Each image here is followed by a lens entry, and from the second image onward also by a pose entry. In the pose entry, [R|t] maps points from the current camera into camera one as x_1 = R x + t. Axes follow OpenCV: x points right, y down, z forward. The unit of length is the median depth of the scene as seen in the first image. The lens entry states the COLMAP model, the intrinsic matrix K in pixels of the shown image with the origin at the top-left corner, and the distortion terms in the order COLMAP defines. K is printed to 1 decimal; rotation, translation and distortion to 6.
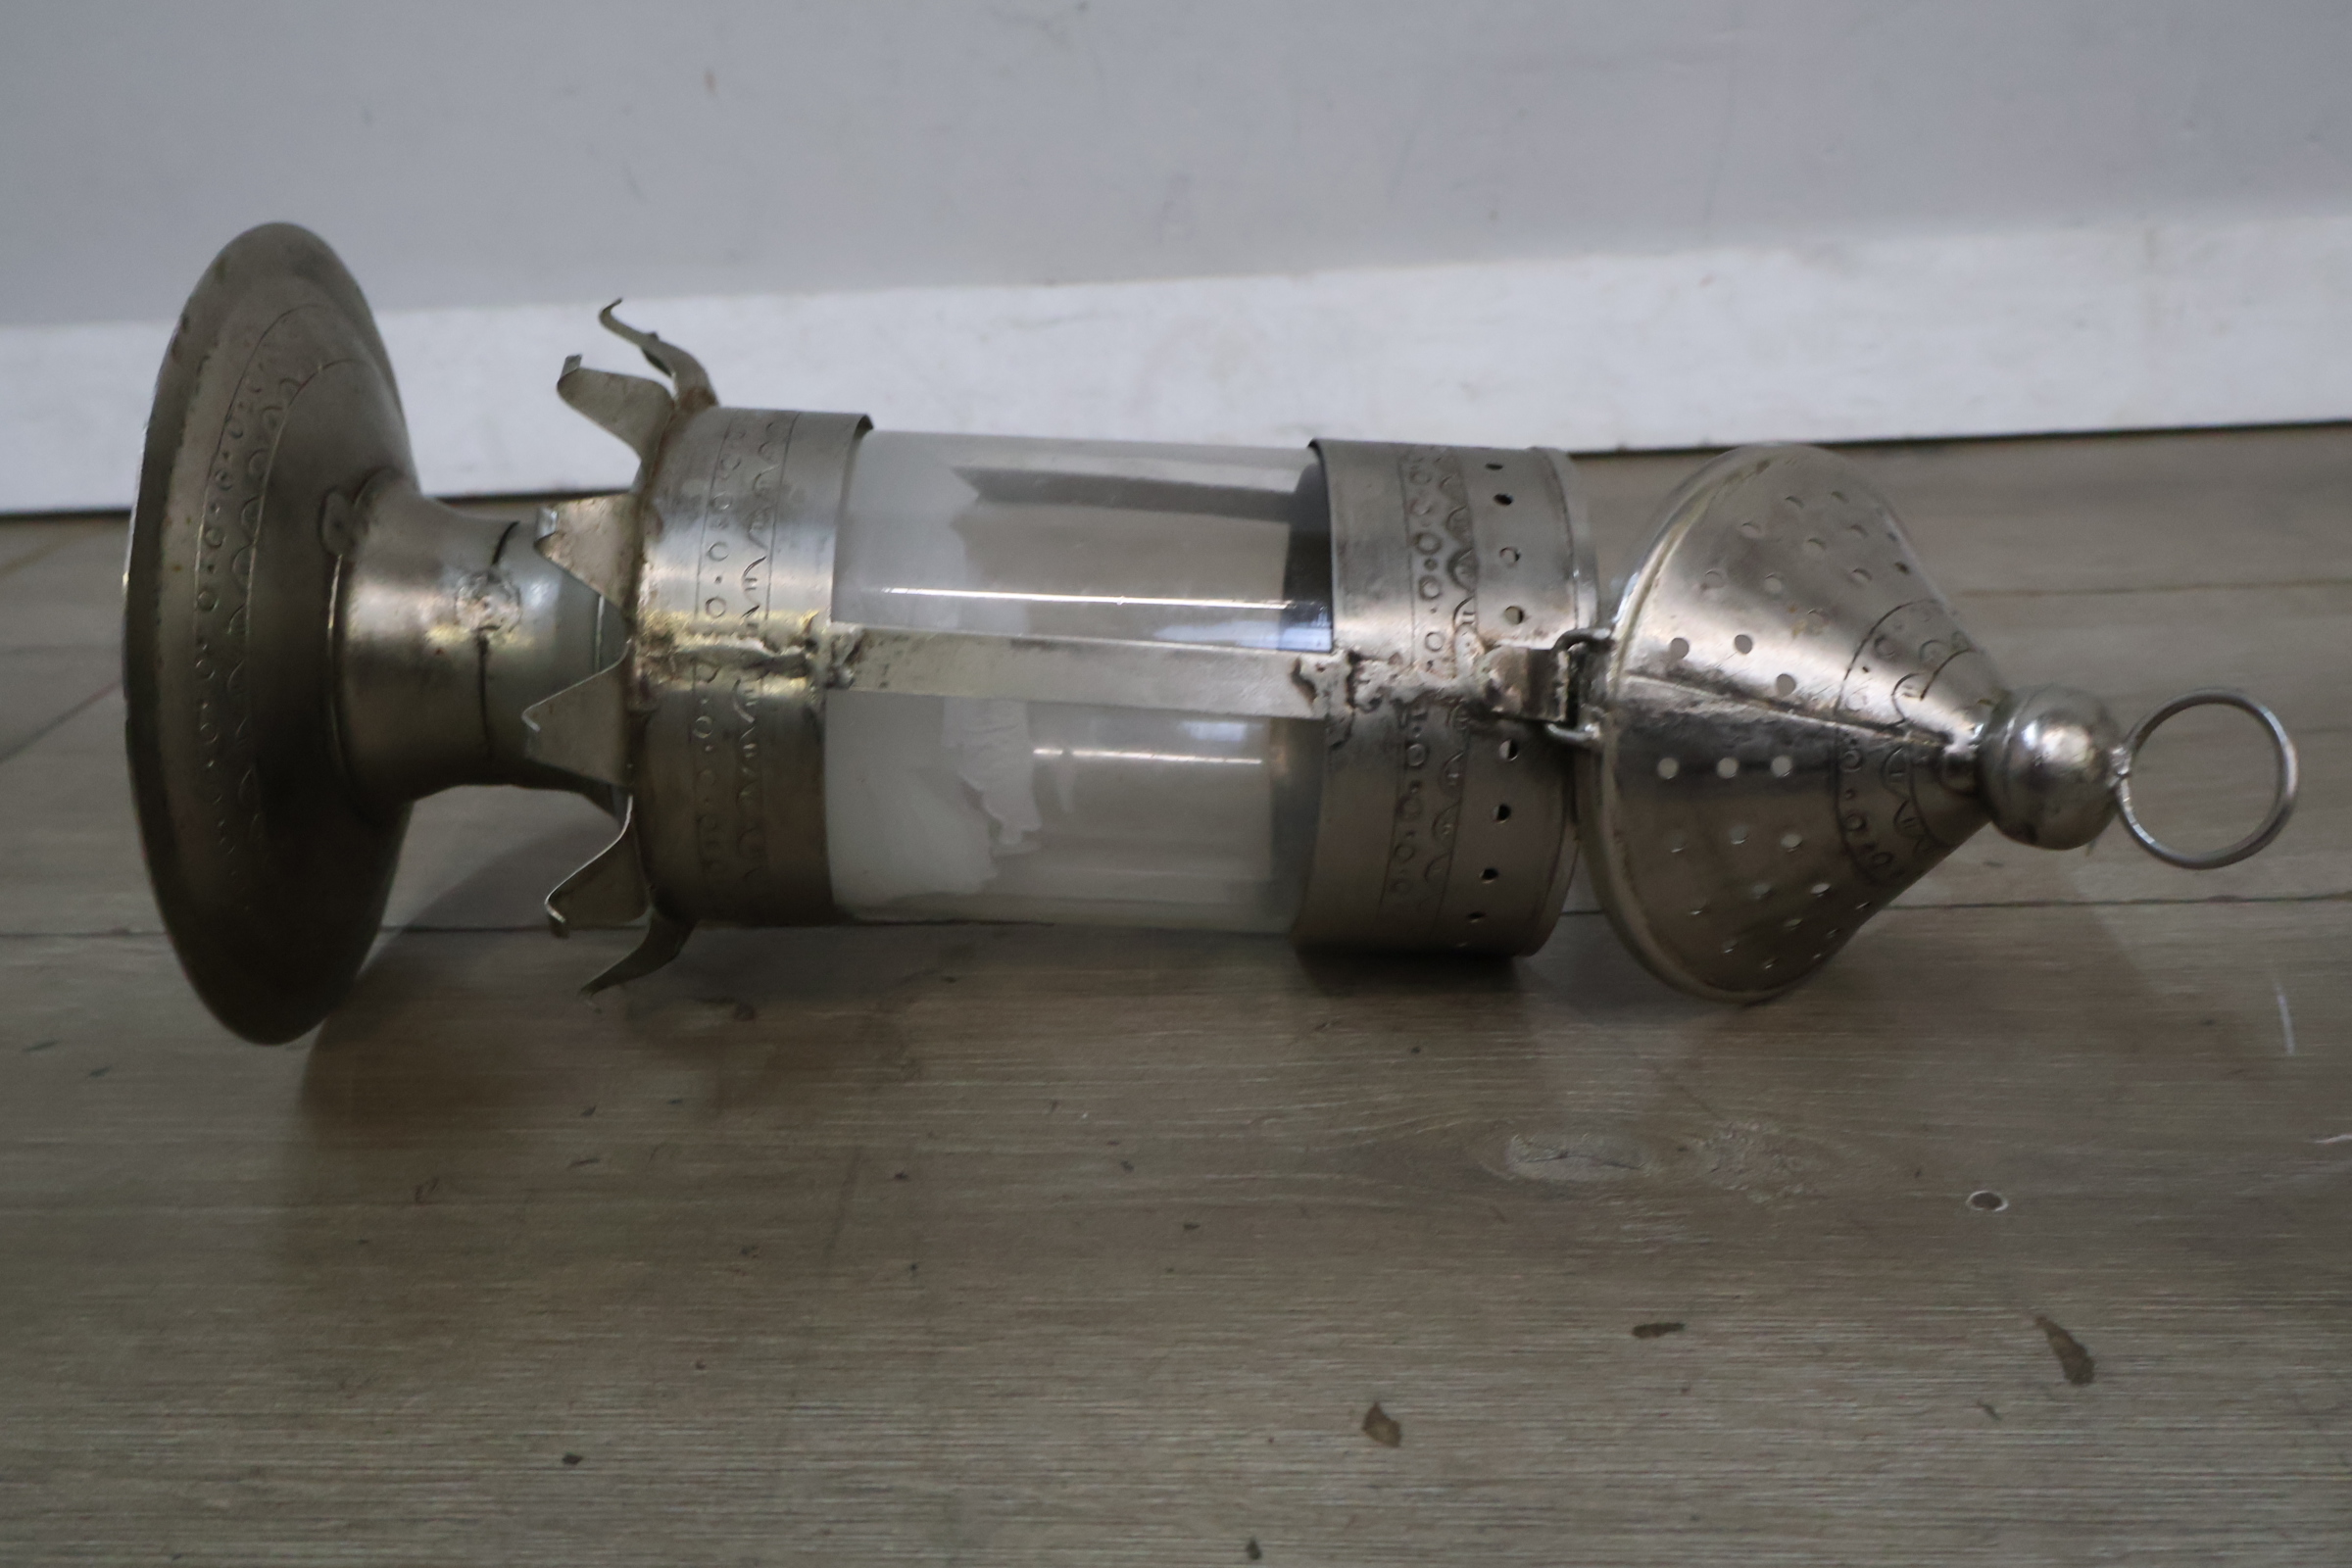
lens RADIAL K [[2200.3, 0, 1156.5], [0, 2200.3, 806.2], [0, 0, 1]] dist [0.017935, 0.000000]
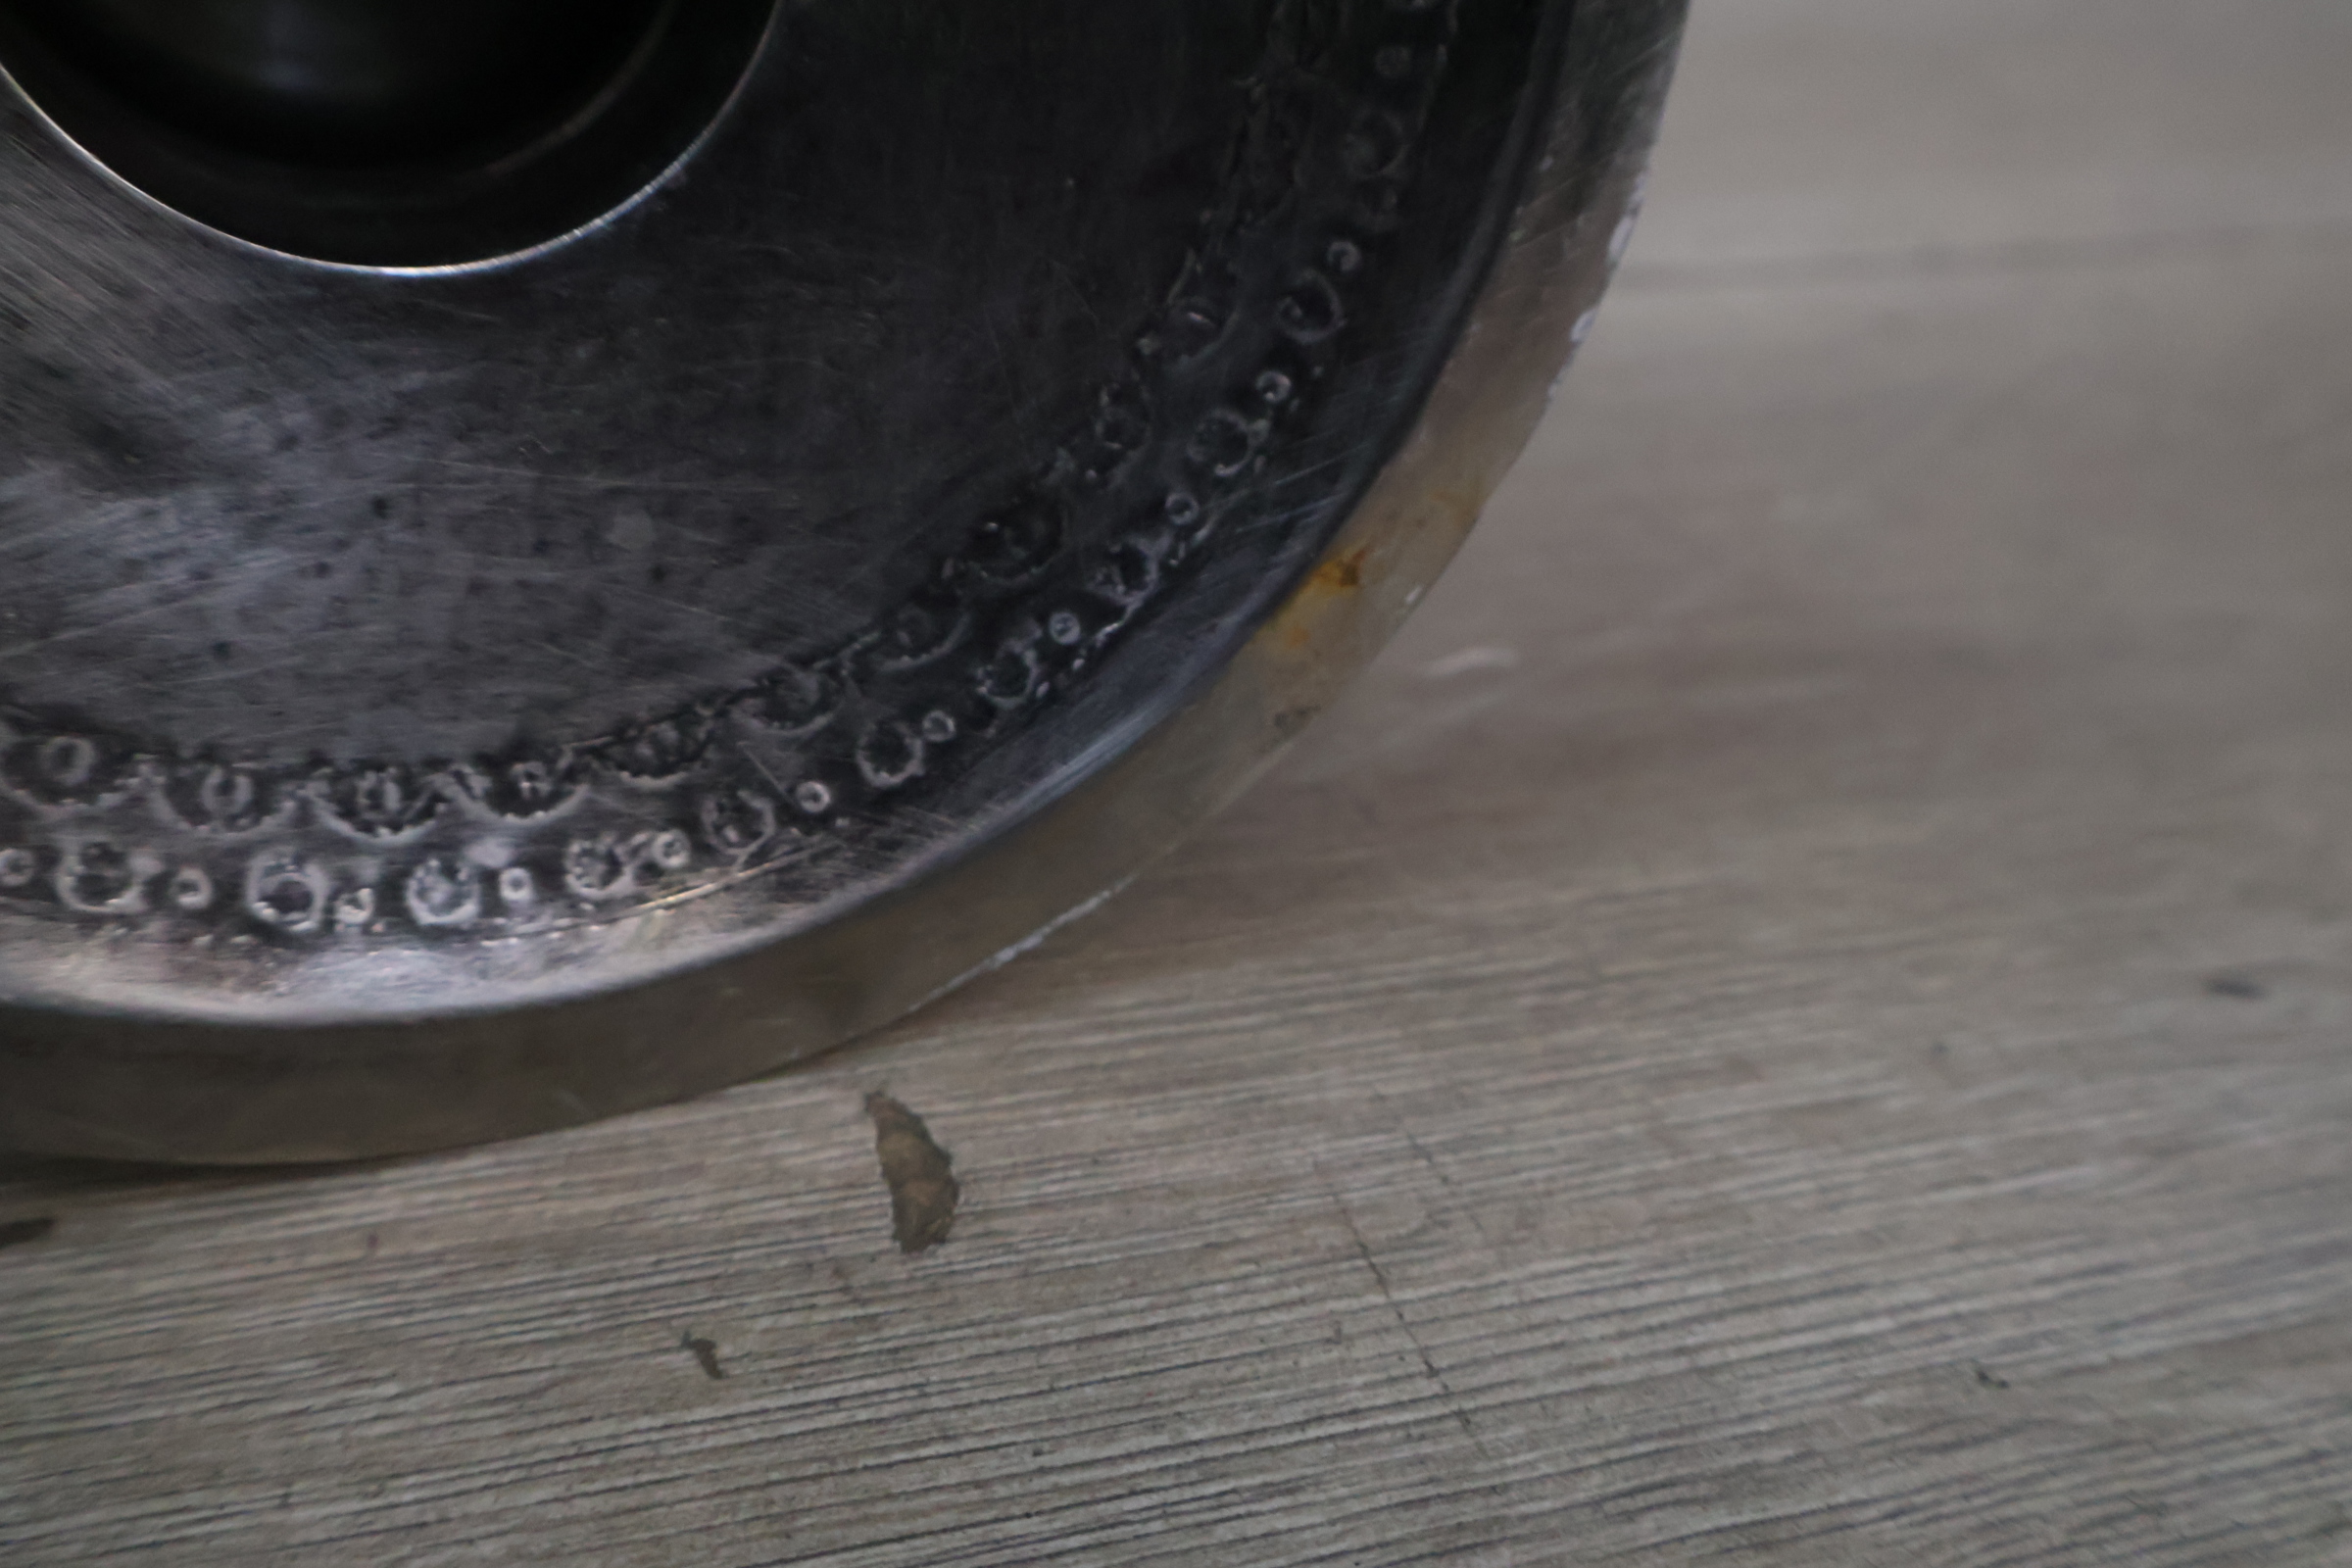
lens RADIAL K [[2200.3, 0, 1176.6], [0, 2200.3, 776.4], [0, 0, 1]] dist [0.017935, 0.000000]
pose [[0.944333, -0.091903, 0.315895, 0.322297], [0.033273, 0.981946, 0.186210, 0.080343], [-0.327305, -0.165333, 0.930342, 0.557493]]
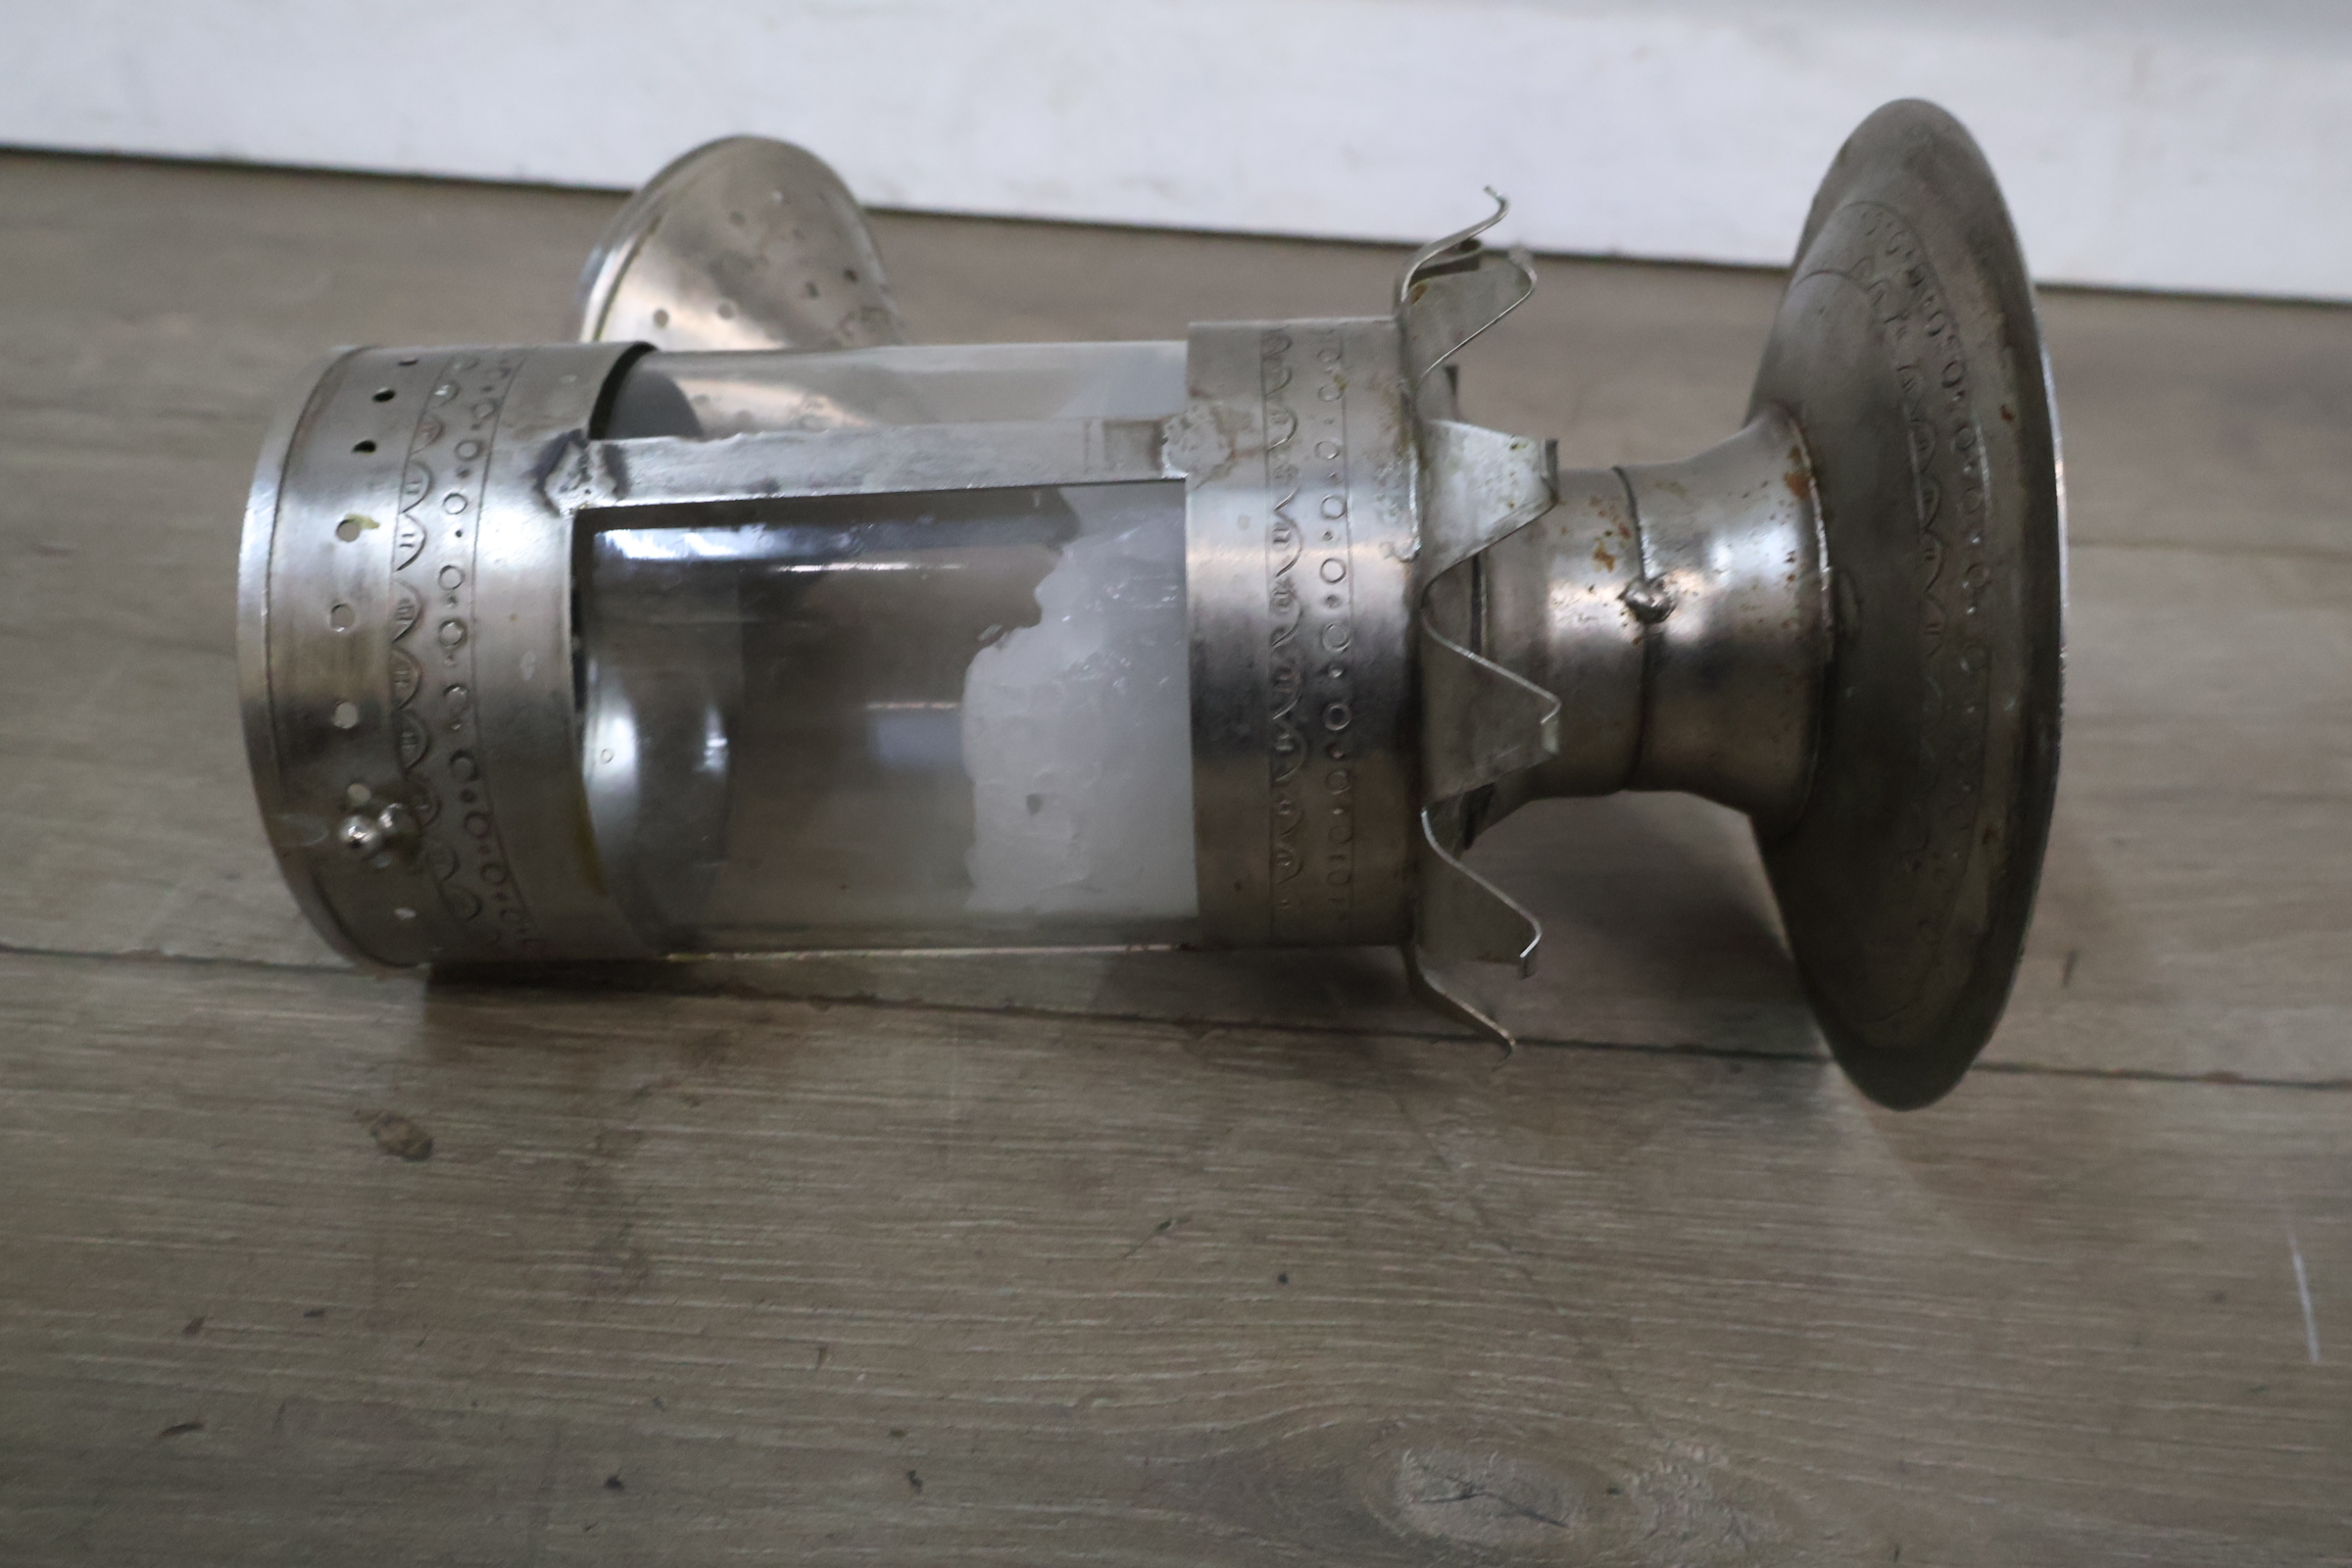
lens RADIAL K [[2200.3, 0, 1175.9], [0, 2200.3, 807.3], [0, 0, 1]] dist [0.017935, 0.000000]
pose [[0.989619, 0.063332, 0.129008, -0.044032], [-0.088500, 0.975825, 0.199834, -0.271153], [-0.113234, -0.209177, 0.971300, 0.338006]]
